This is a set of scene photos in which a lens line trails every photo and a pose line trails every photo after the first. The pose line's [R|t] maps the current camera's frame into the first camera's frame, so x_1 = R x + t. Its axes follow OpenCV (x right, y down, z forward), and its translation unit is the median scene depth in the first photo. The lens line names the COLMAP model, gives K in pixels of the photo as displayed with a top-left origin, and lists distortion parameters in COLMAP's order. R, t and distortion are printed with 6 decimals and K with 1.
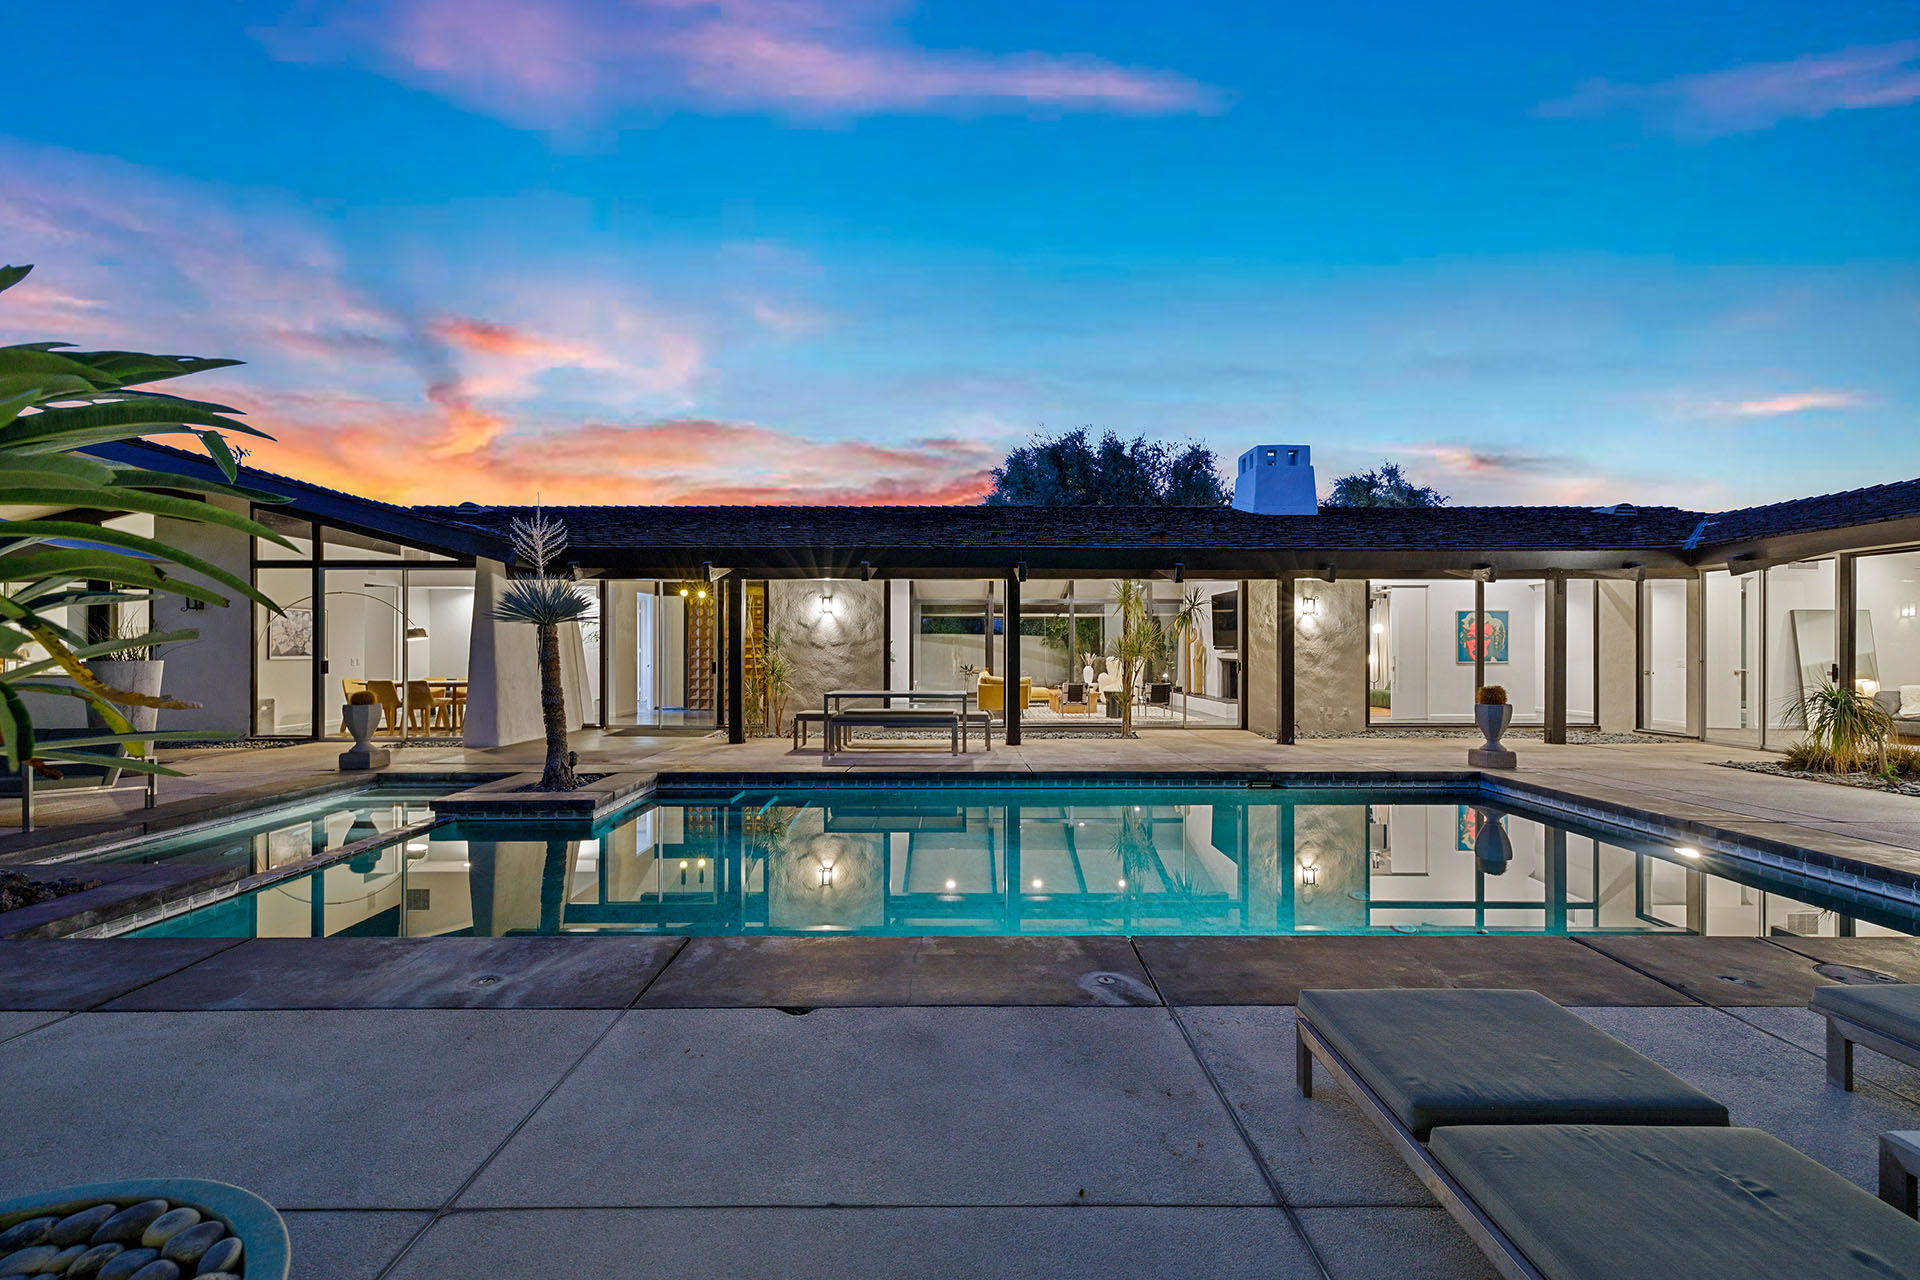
lens RADIAL K [[797.0, 0, 968.8], [0, 797.0, 649.0], [0, 0, 1]] dist [0.003877, -0.000055]
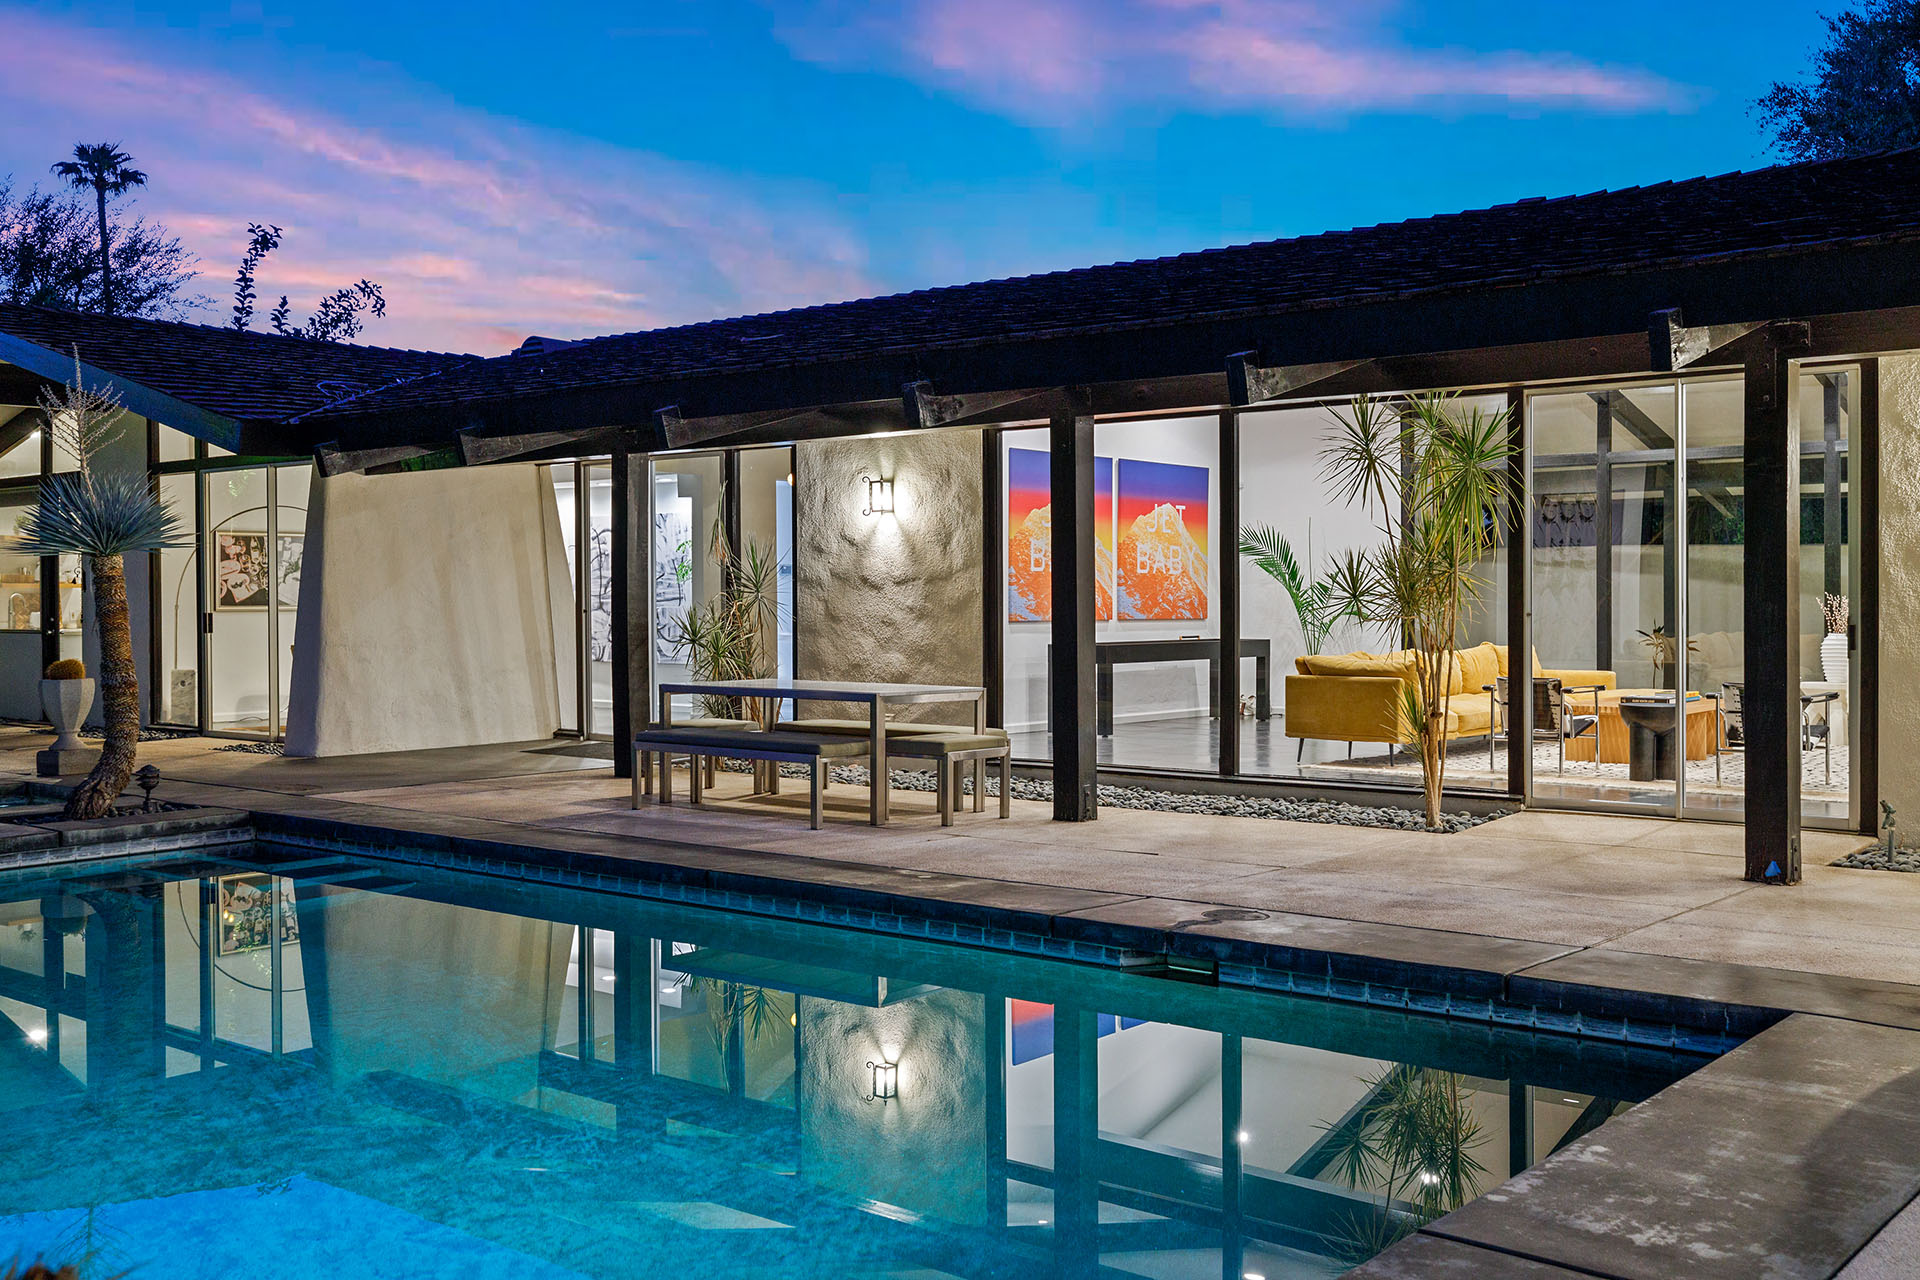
lens RADIAL K [[1845.9, 0, 964.0], [0, 1845.9, 609.8], [0, 0, 1]] dist [0.020708, 0.014210]
pose [[0.766046, 0.001494, -0.642784, 0.548777], [0.006058, 0.999936, 0.009544, 0.001351], [0.642757, -0.011206, 0.765988, 0.204005]]
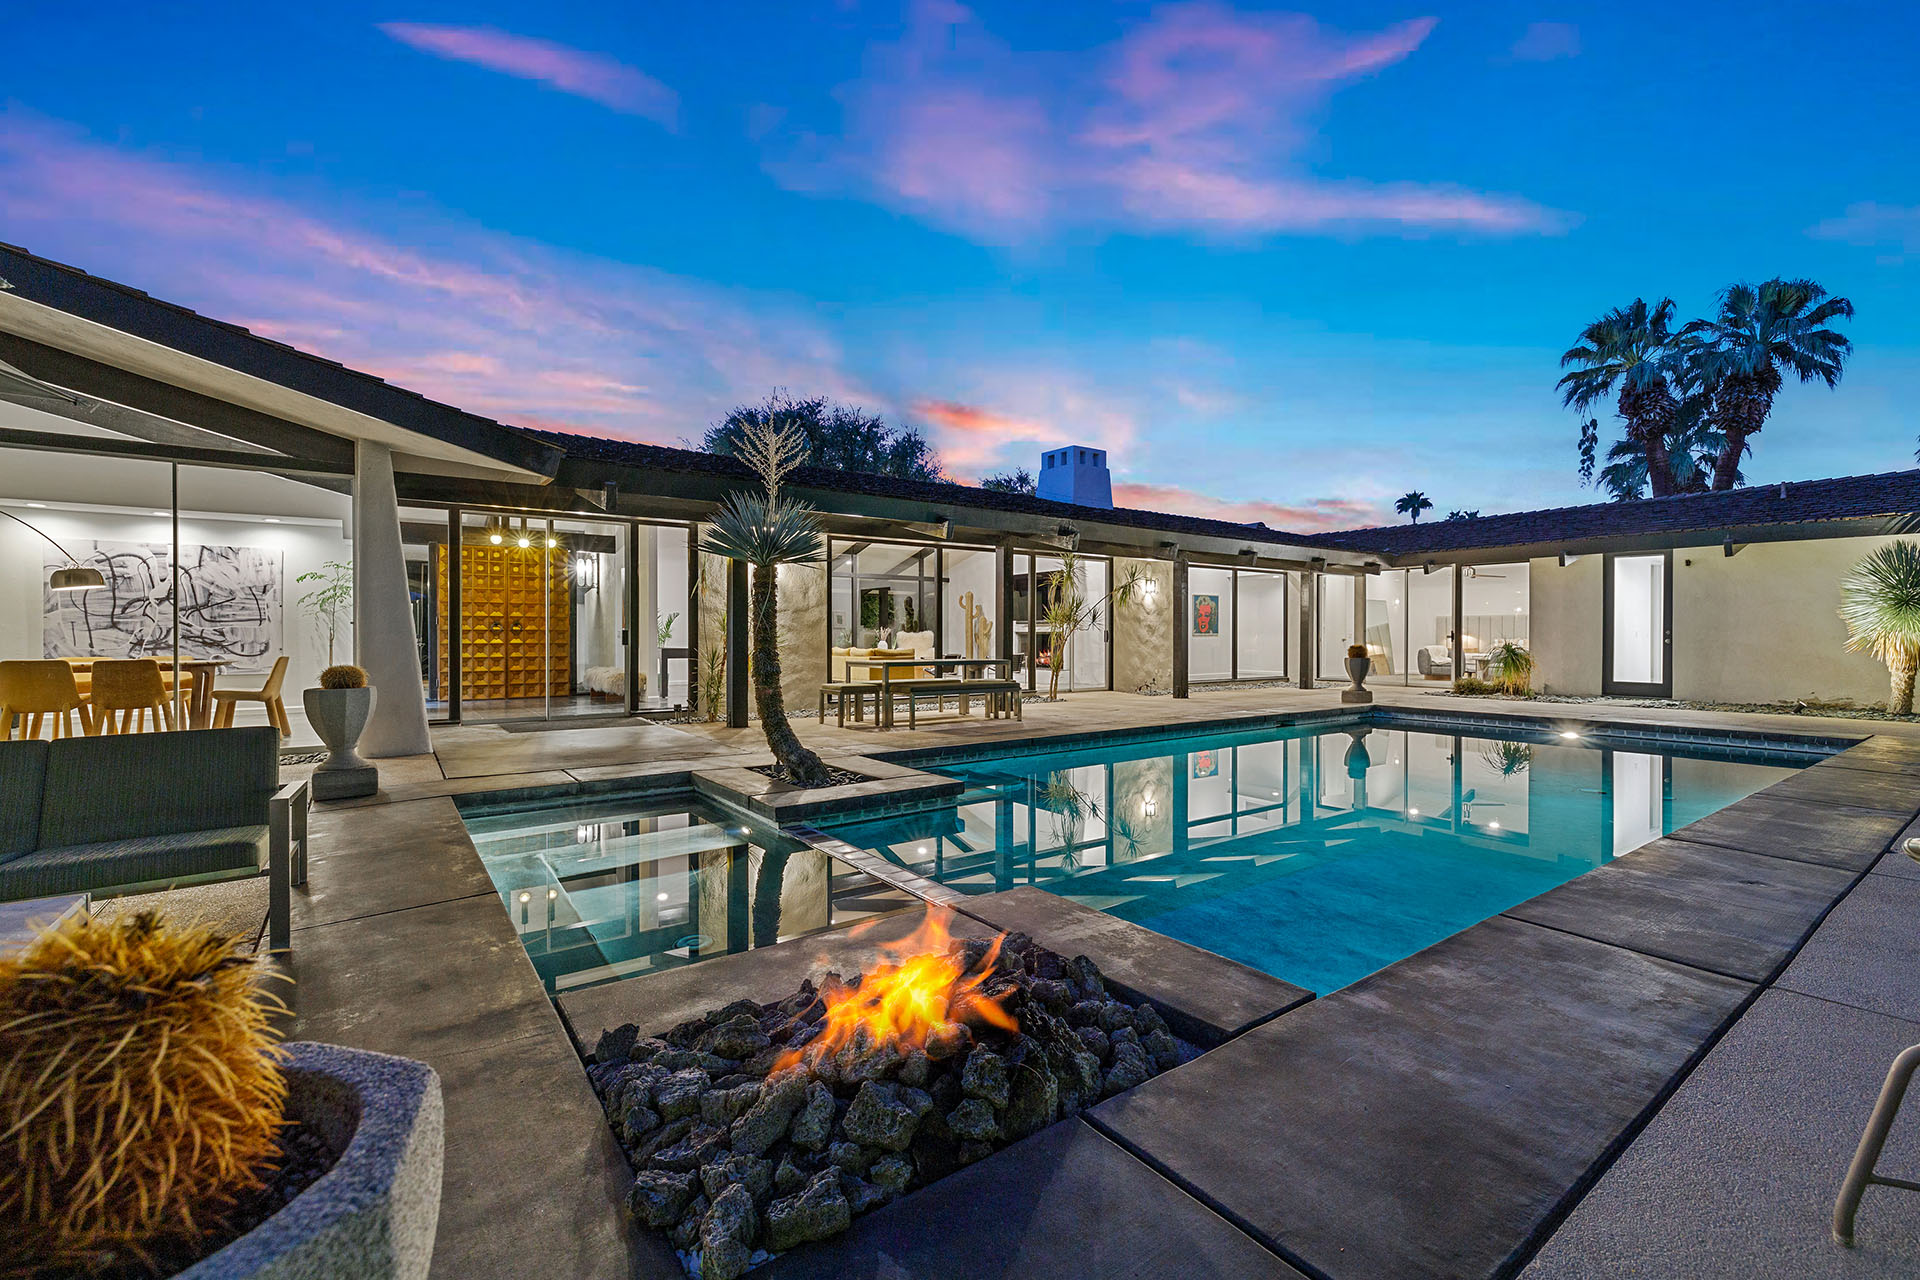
lens RADIAL K [[805.8, 0, 964.7], [0, 805.8, 643.1], [0, 0, 1]] dist [0.003506, -0.000024]
pose [[0.812488, -0.004591, 0.582960, -0.511388], [-0.001126, 0.999955, 0.009445, 0.021166], [-0.582977, -0.008331, 0.812446, 0.175113]]
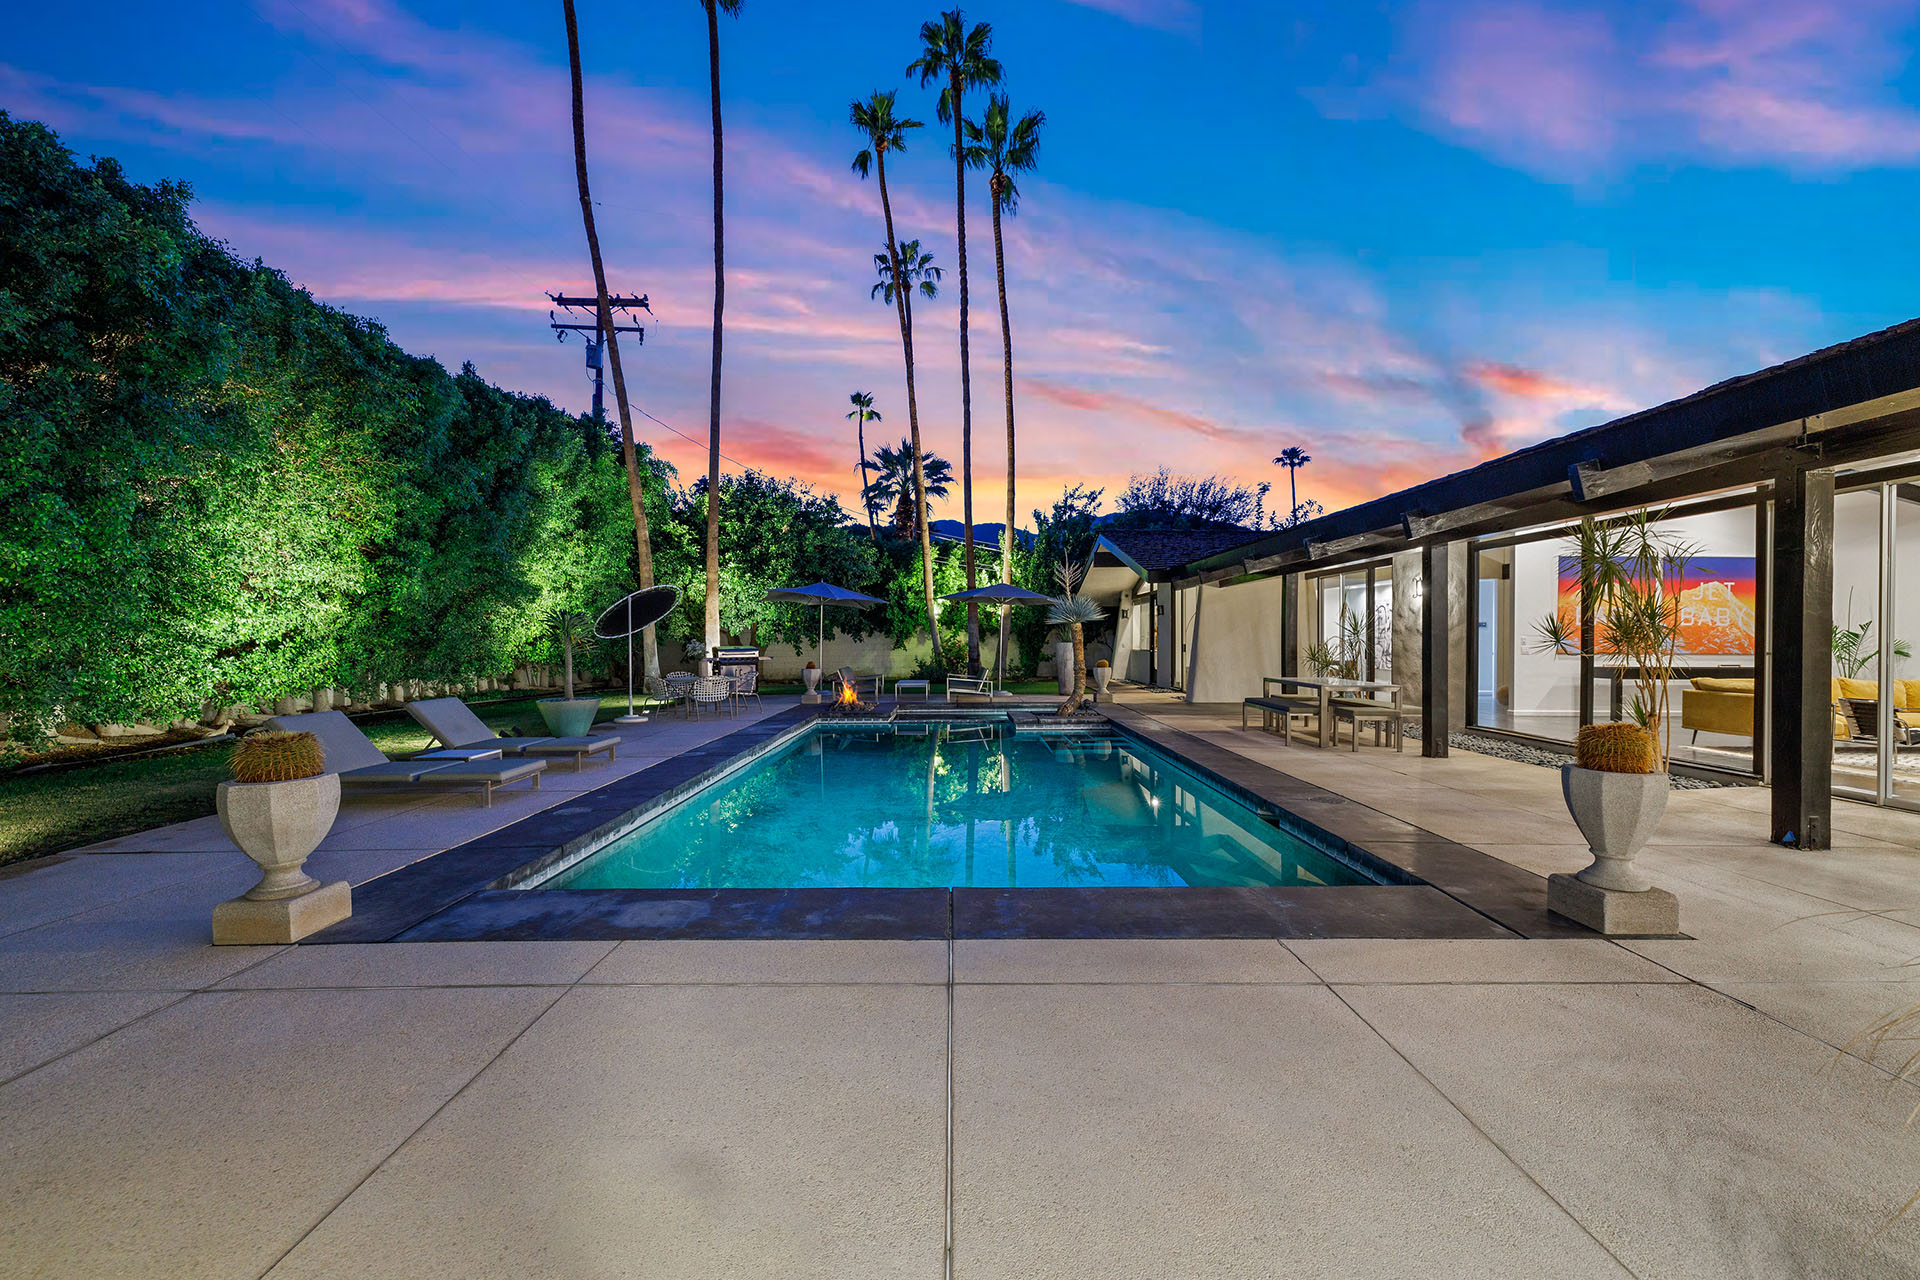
lens RADIAL K [[803.8, 0, 965.7], [0, 803.8, 646.9], [0, 0, 1]] dist [-0.002437, -0.000318]
pose [[0.000532, 0.011043, -0.999939, 0.736147], [0.002284, 0.999936, 0.011044, 0.001301], [0.999997, -0.002290, 0.000506, 0.470093]]
